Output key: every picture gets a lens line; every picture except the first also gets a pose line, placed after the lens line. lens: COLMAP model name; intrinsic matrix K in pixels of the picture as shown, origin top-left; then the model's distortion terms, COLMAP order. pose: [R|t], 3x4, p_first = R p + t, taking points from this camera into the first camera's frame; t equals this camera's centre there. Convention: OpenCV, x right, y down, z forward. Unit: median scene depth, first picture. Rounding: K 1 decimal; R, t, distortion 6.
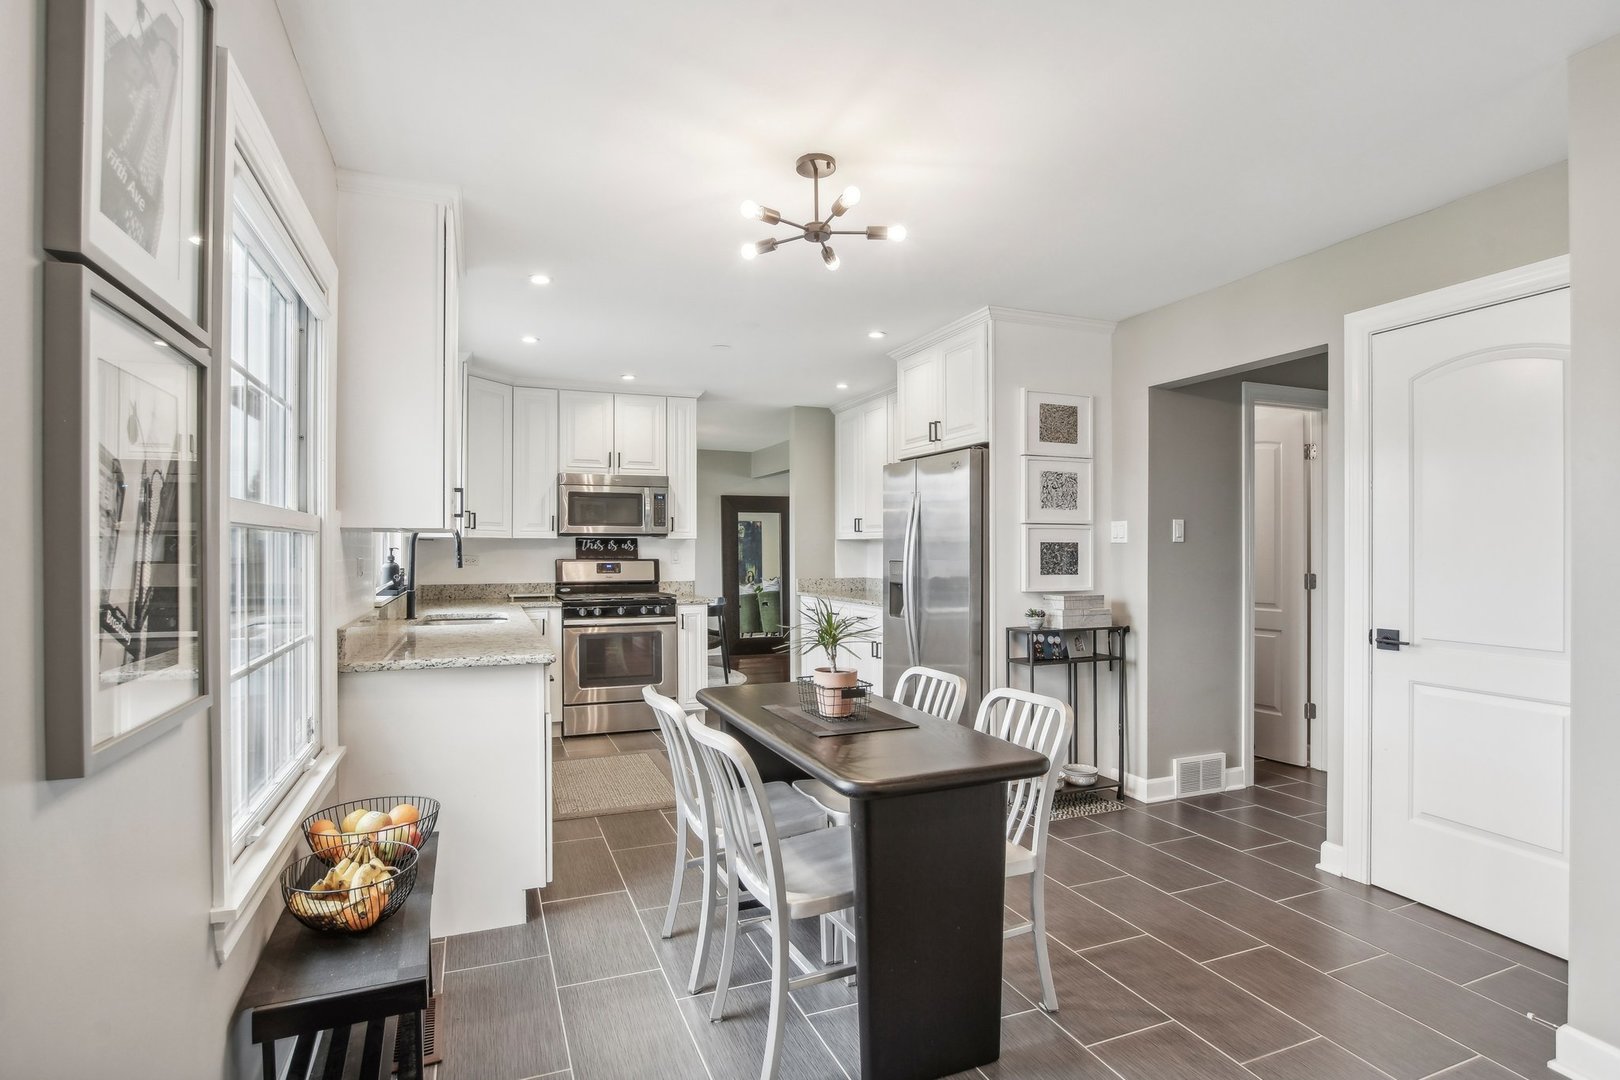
lens RADIAL K [[811.1, 0, 818.5], [0, 811.1, 549.8], [0, 0, 1]] dist [-0.031973, 0.003628]
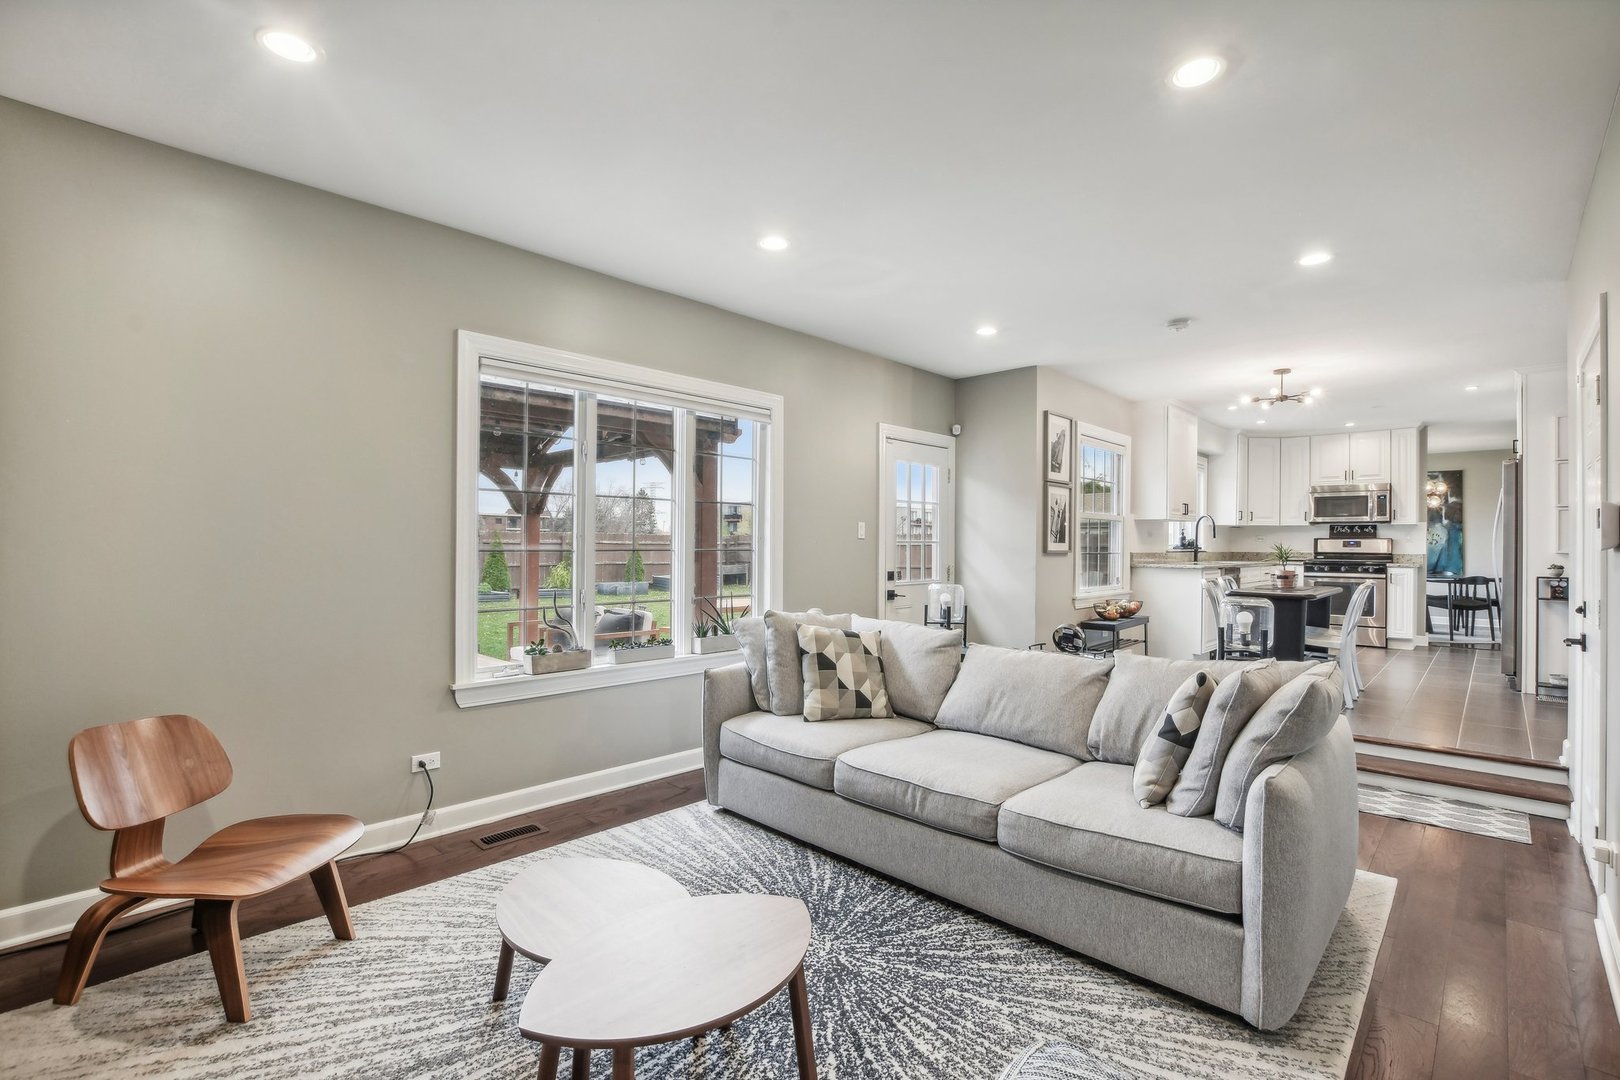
lens RADIAL K [[741.7, 0, 803.5], [0, 741.7, 544.2], [0, 0, 1]] dist [-0.025393, 0.001354]
pose [[0.391334, 0.003374, -0.920242, 0.662553], [-0.008317, 0.999965, 0.000130, 0.033739], [0.920211, 0.007603, 0.391349, -0.554909]]
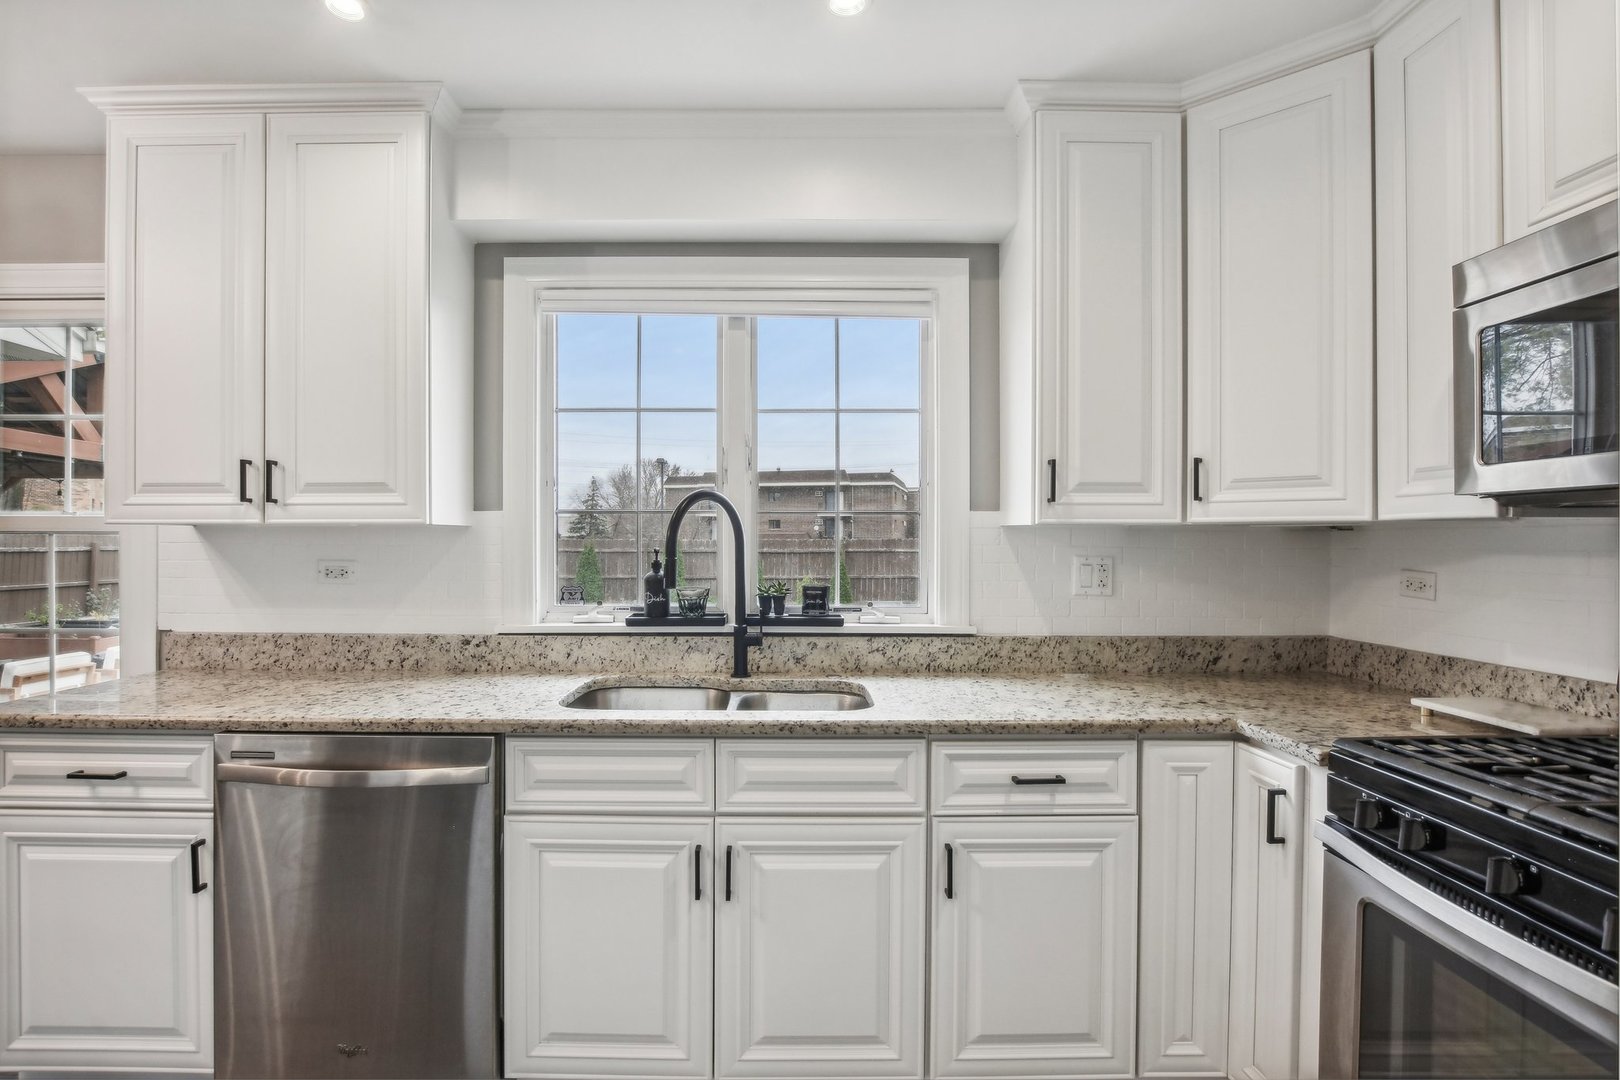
lens RADIAL K [[811.1, 0, 778.9], [0, 811.1, 545.4], [0, 0, 1]] dist [-0.031973, 0.003628]
pose [[-0.380805, 0.003843, -0.924647, 0.002031], [-0.003107, 0.999980, 0.005436, -0.005538], [0.924650, 0.004943, -0.380785, 0.881701]]
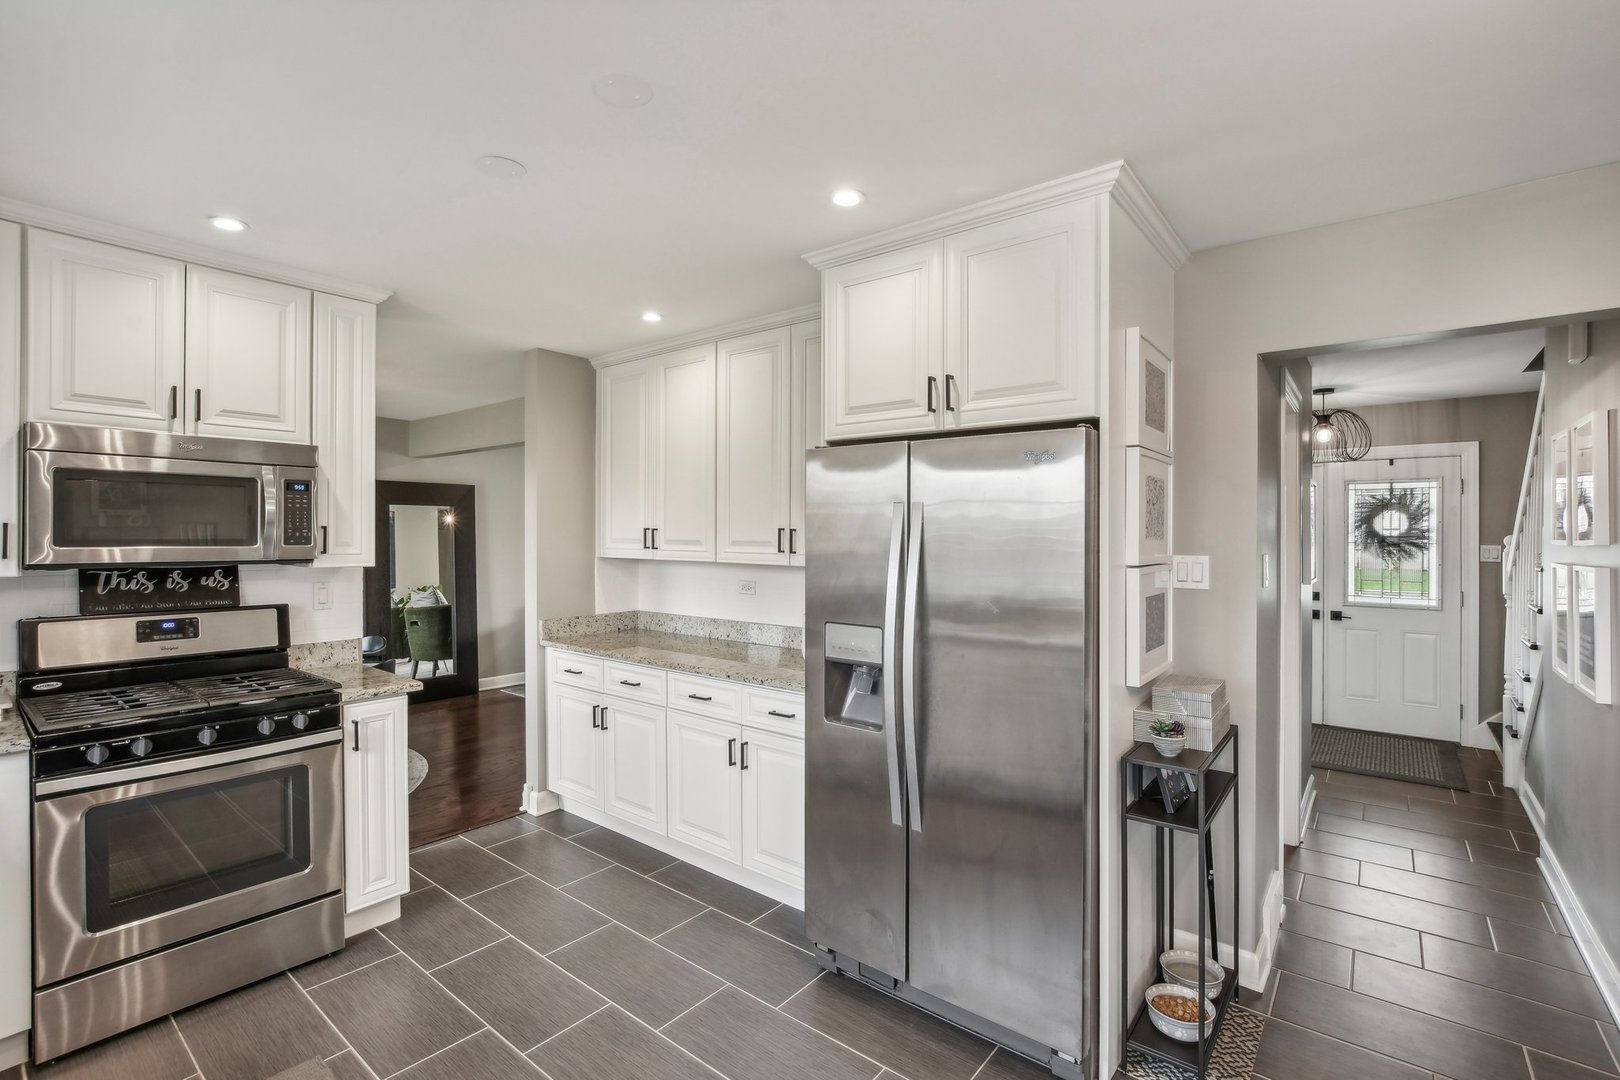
lens RADIAL K [[741.7, 0, 814.6], [0, 741.7, 535.7], [0, 0, 1]] dist [-0.025393, 0.001354]
pose [[0.879961, 0.005193, 0.475017, -0.134597], [-0.006133, 0.999981, 0.000429, -0.037927], [-0.475006, -0.003291, 0.879977, 0.466190]]
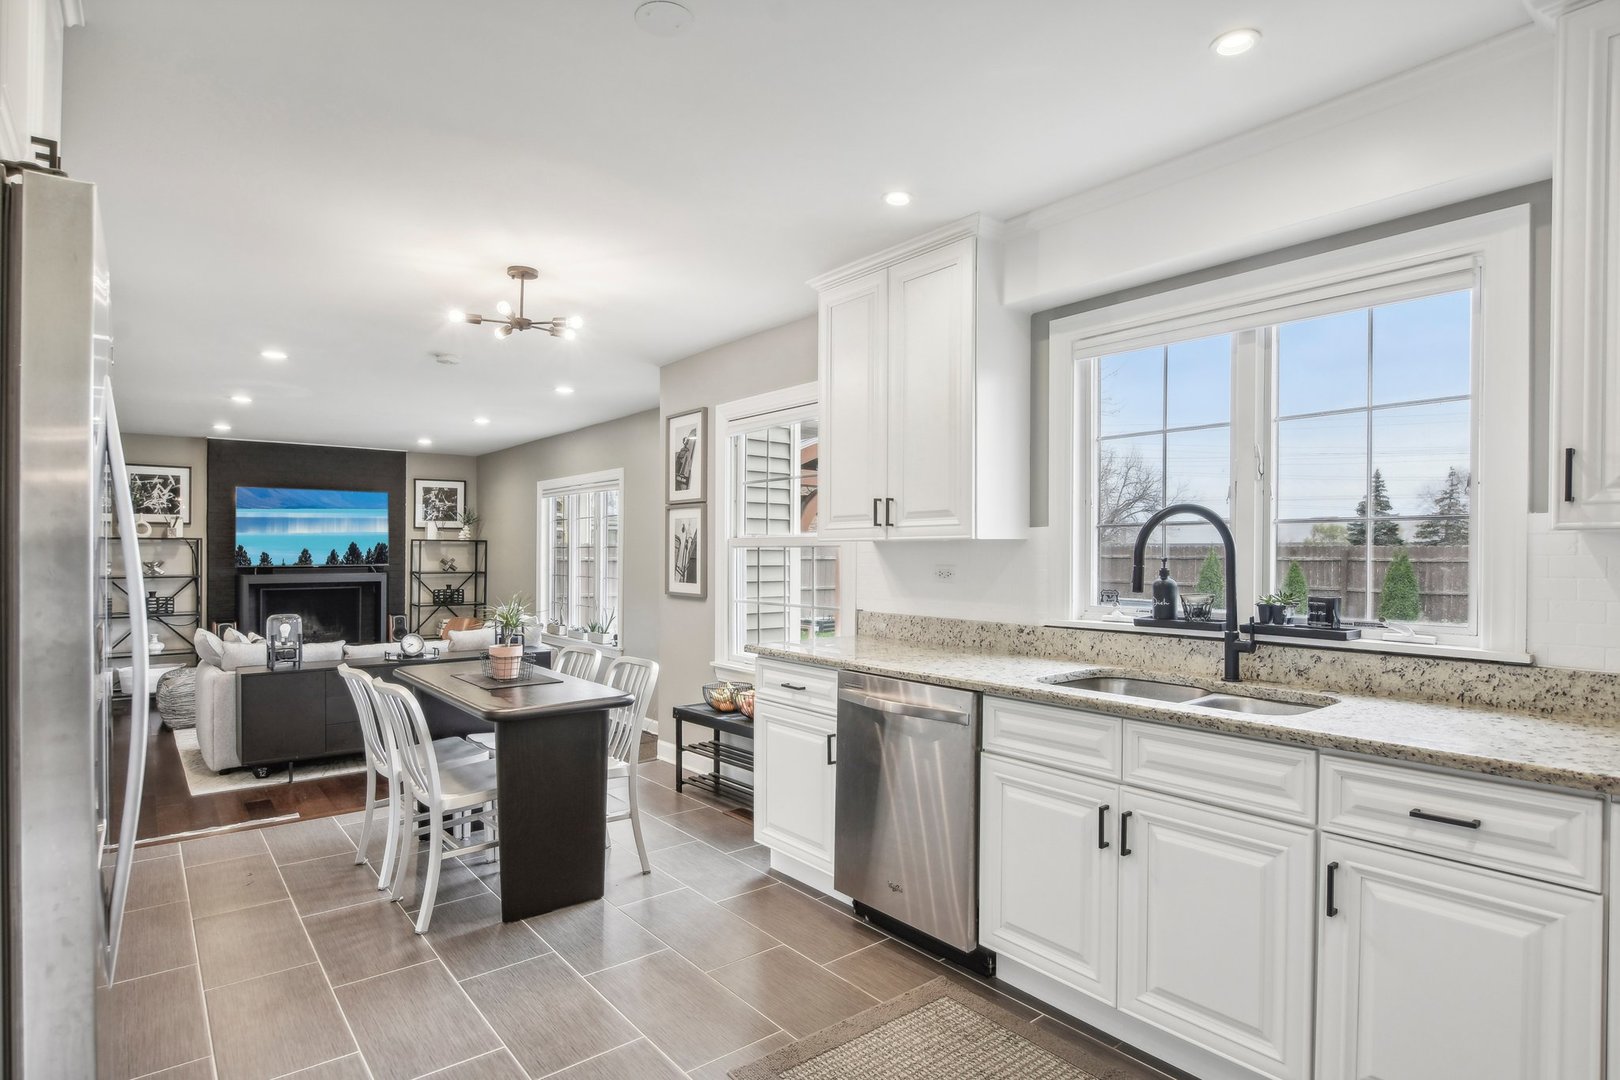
lens RADIAL K [[849.7, 0, 798.0], [0, 849.7, 539.4], [0, 0, 1]] dist [-0.015636, 0.000699]
pose [[-0.964027, -0.001612, -0.265801, -0.031198], [0.001477, 0.999934, -0.011420, -0.006600], [0.265802, -0.011402, -0.963960, 1.072949]]
